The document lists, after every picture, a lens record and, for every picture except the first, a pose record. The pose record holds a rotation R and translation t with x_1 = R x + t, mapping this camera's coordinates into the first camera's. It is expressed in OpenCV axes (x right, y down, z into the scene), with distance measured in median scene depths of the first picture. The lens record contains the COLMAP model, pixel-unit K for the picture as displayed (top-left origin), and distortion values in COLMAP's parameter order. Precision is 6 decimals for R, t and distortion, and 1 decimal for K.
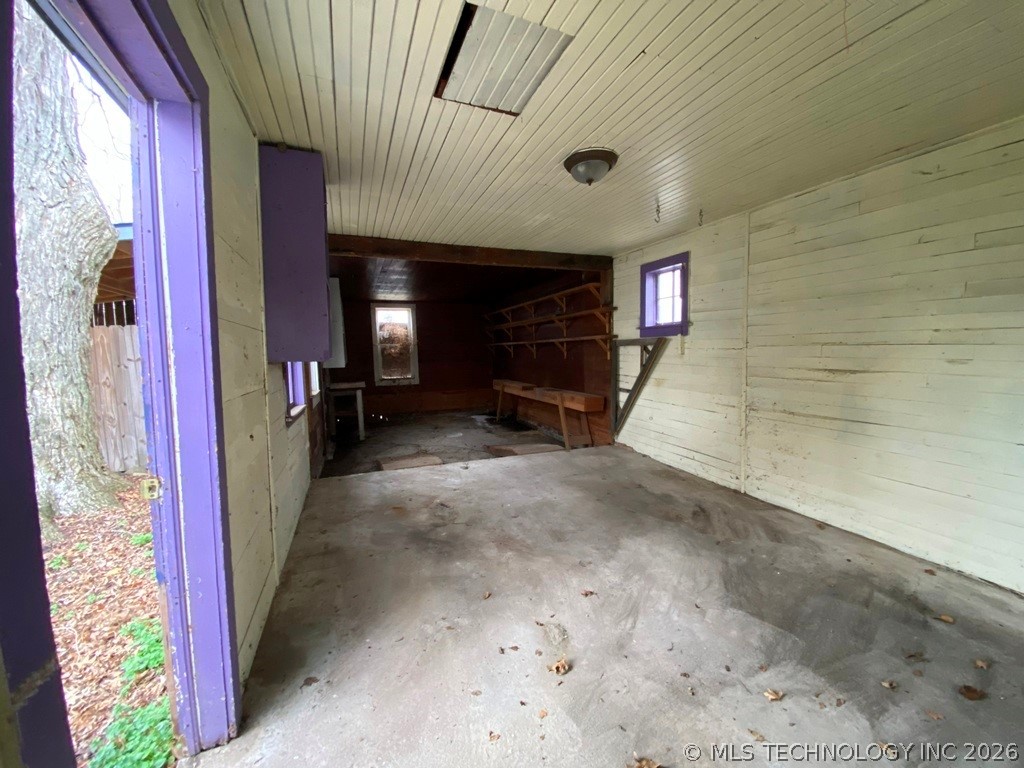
lens RADIAL K [[410.0, 0, 512.0], [0, 410.0, 384.0], [0, 0, 1]] dist [0.021578, -0.018662]
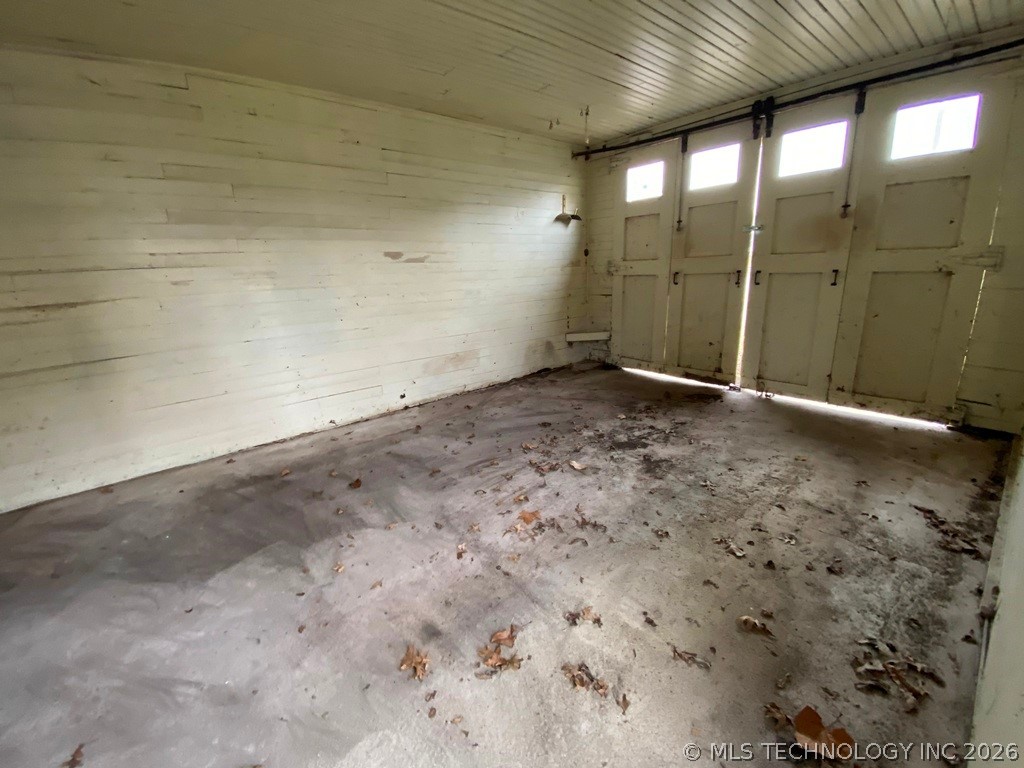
lens RADIAL K [[410.0, 0, 512.0], [0, 410.0, 384.0], [0, 0, 1]] dist [0.021578, -0.018662]
pose [[-0.298418, -0.247482, 0.921792, -0.299649], [0.128508, 0.946585, 0.295741, -0.010868], [-0.945744, 0.206712, -0.250674, 0.477995]]
